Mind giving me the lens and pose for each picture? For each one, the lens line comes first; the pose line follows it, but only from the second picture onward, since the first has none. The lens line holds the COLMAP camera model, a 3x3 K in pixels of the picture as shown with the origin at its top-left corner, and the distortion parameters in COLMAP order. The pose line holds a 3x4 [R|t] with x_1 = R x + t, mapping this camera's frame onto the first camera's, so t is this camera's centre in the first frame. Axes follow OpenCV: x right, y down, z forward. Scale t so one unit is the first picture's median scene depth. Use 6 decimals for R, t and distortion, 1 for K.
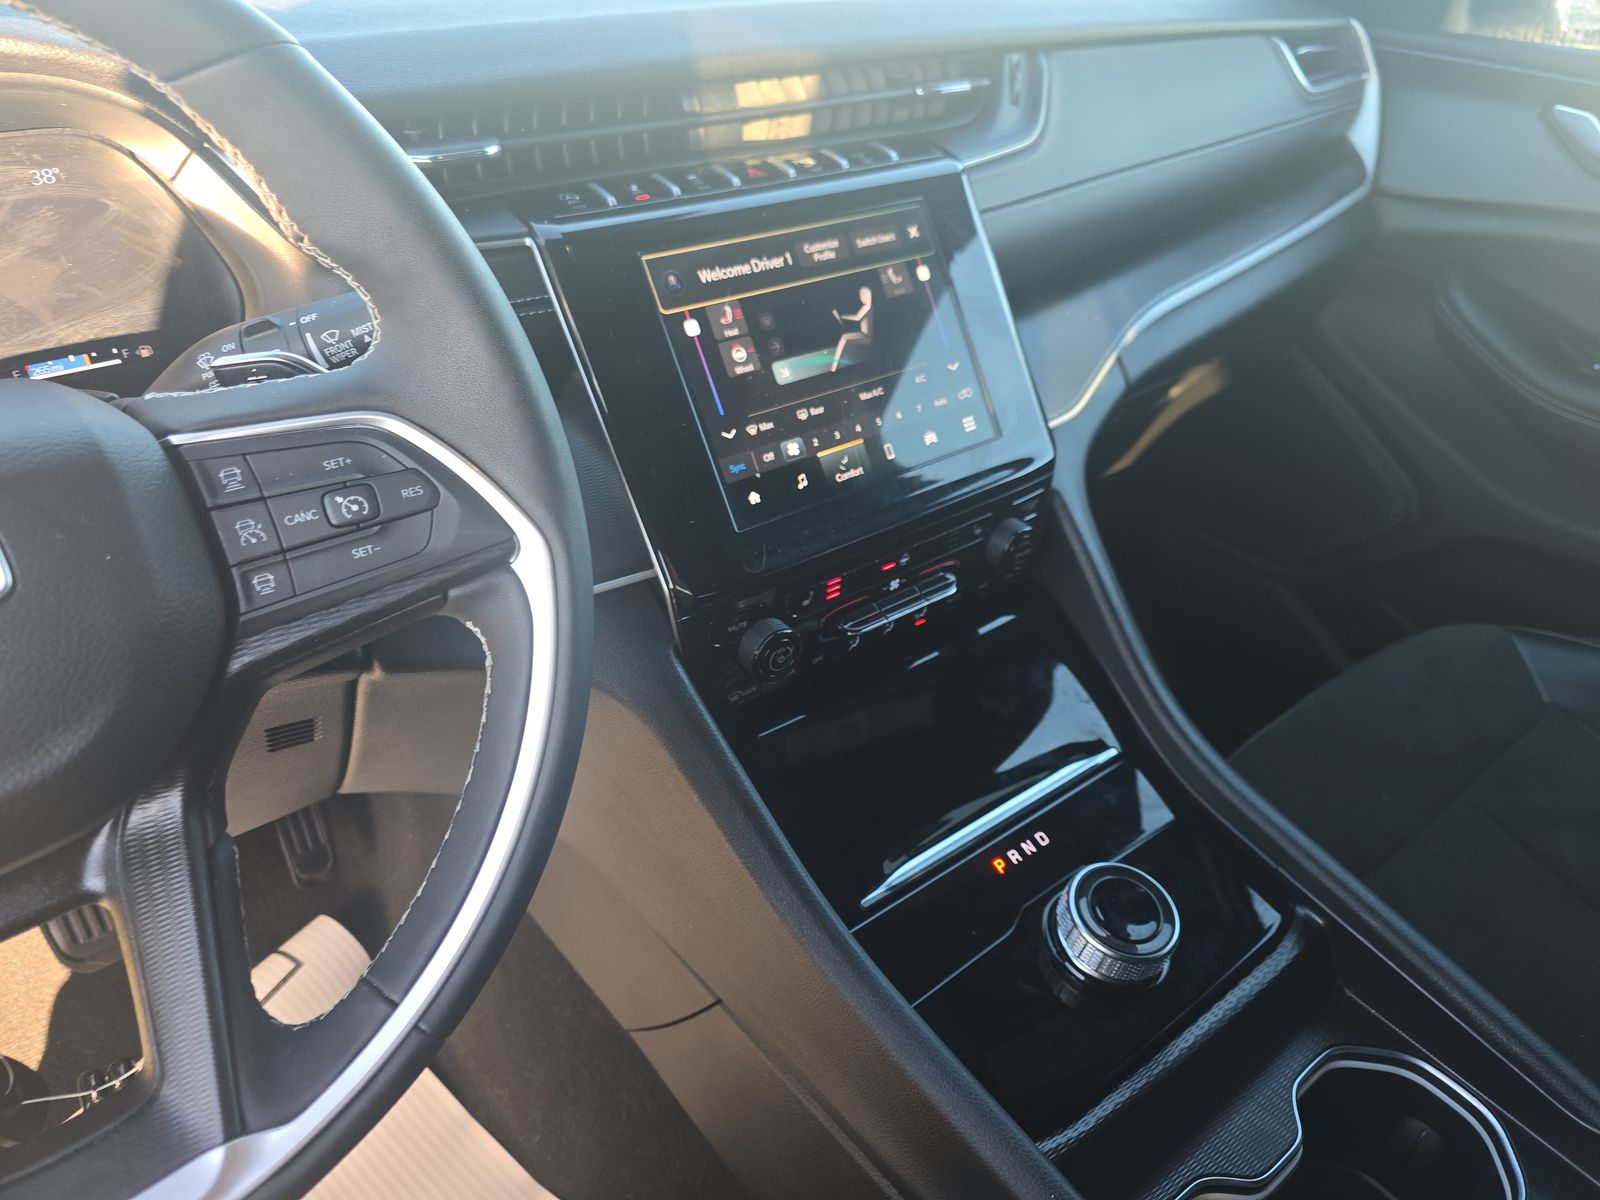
lens RADIAL K [[1088.2, 0, 791.2], [0, 1088.2, 603.7], [0, 0, 1]] dist [0.059410, -0.056343]
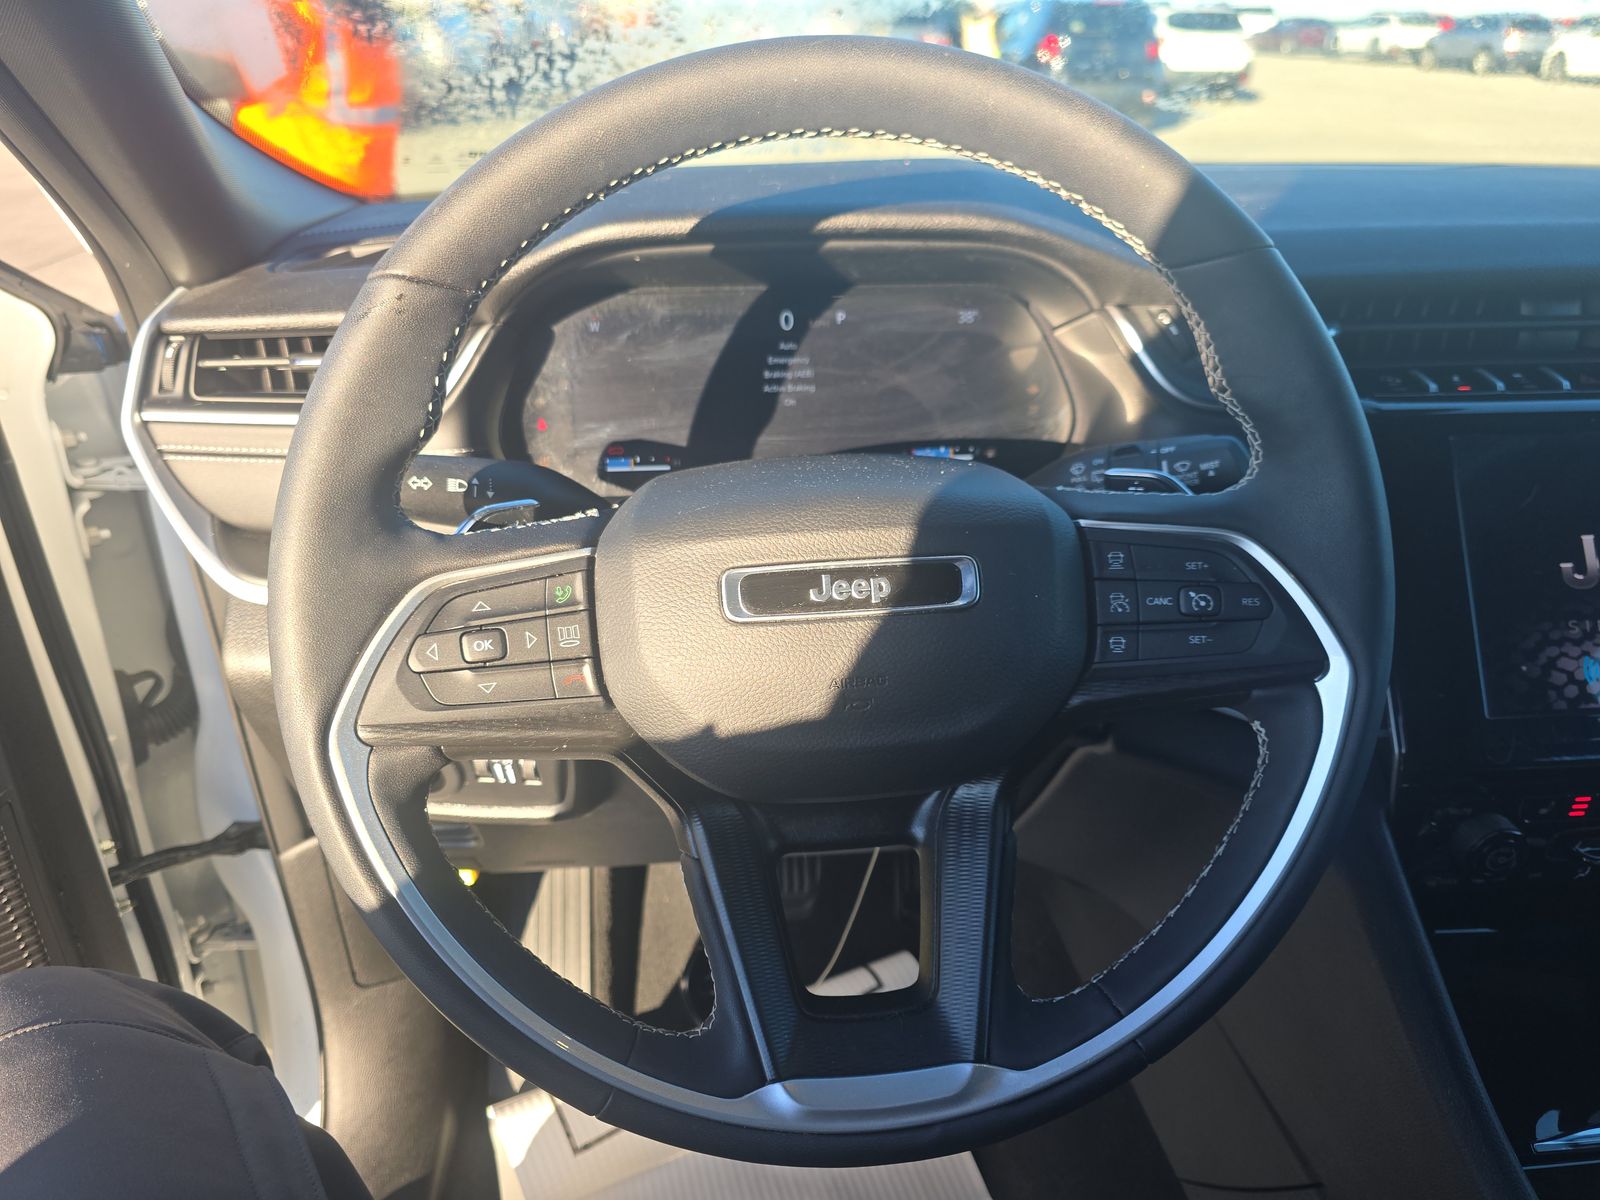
lens RADIAL K [[1088.2, 0, 791.2], [0, 1088.2, 603.7], [0, 0, 1]] dist [0.059410, -0.056343]
pose [[0.850350, 0.230975, -0.472817, -0.198218], [-0.290369, 0.955301, -0.055548, 0.106817], [0.438852, 0.184526, 0.879408, -0.257021]]
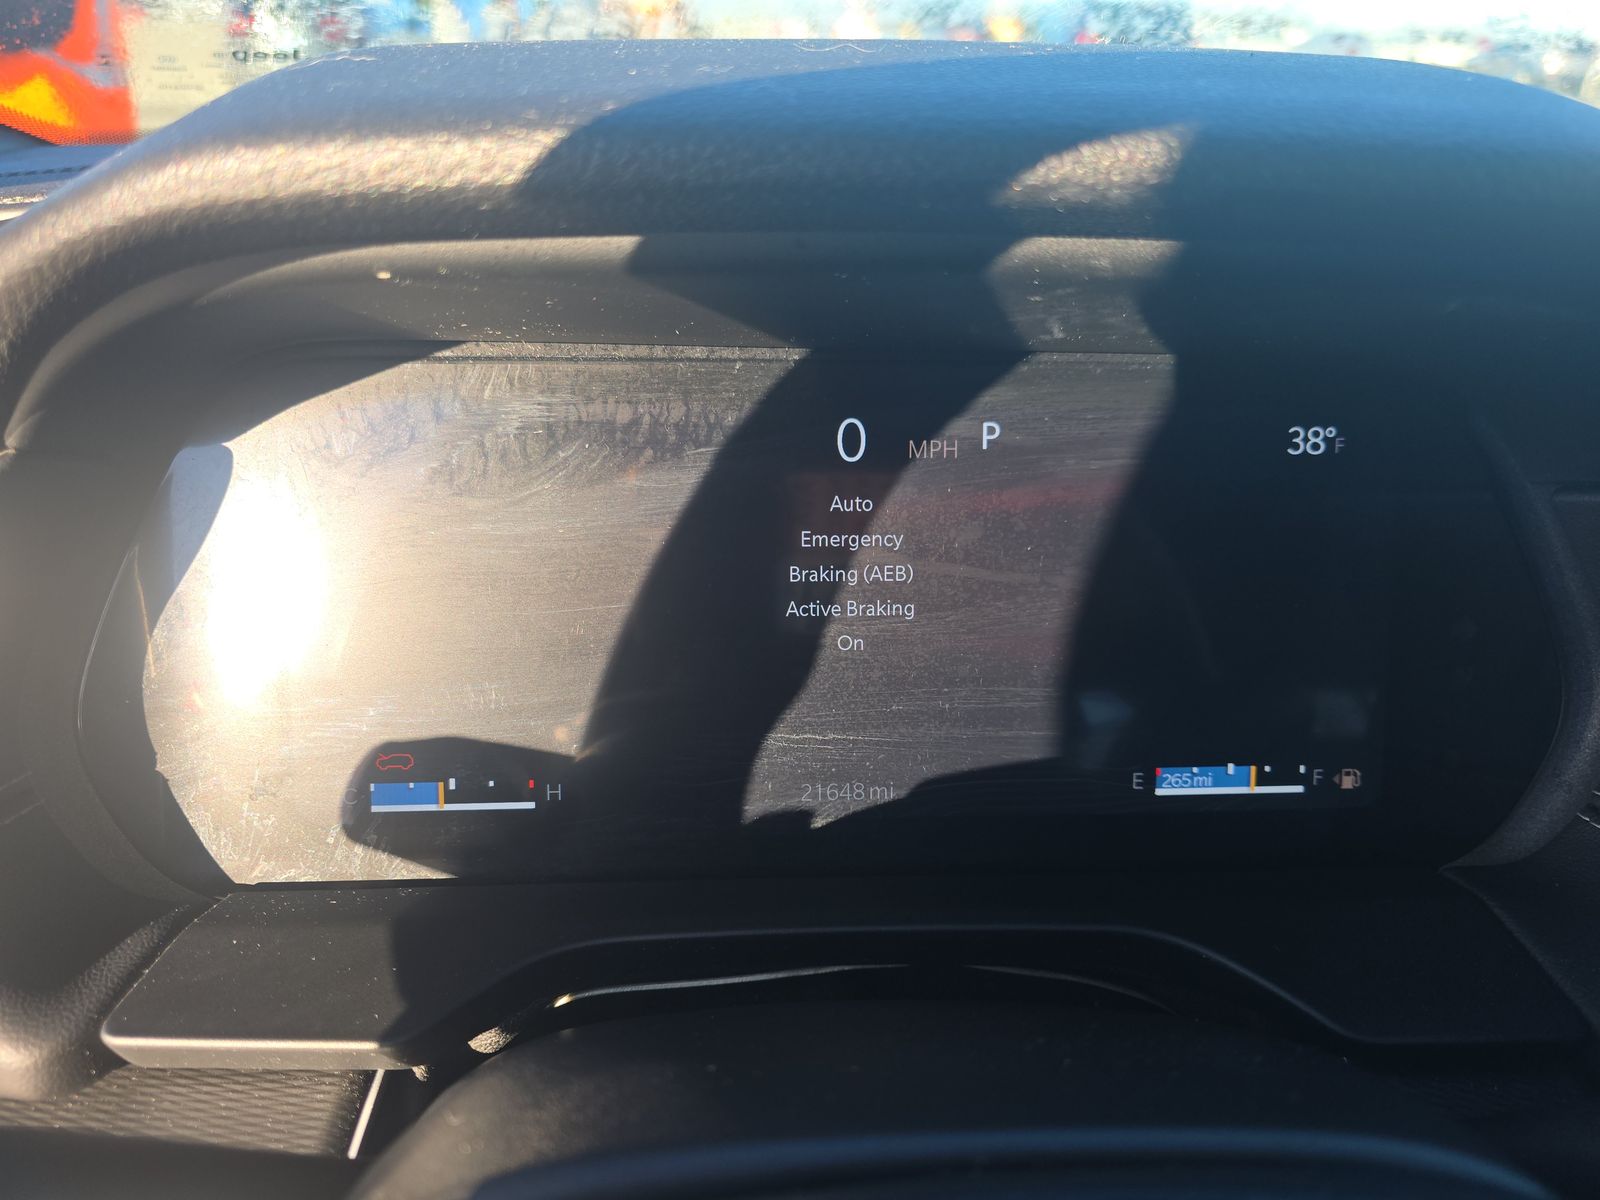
lens RADIAL K [[1088.2, 0, 791.2], [0, 1088.2, 603.7], [0, 0, 1]] dist [0.059410, -0.056343]
pose [[0.835399, 0.263023, -0.482625, -0.803594], [-0.326553, 0.943808, -0.050885, -0.272058], [0.442122, 0.200112, 0.874347, 0.592115]]
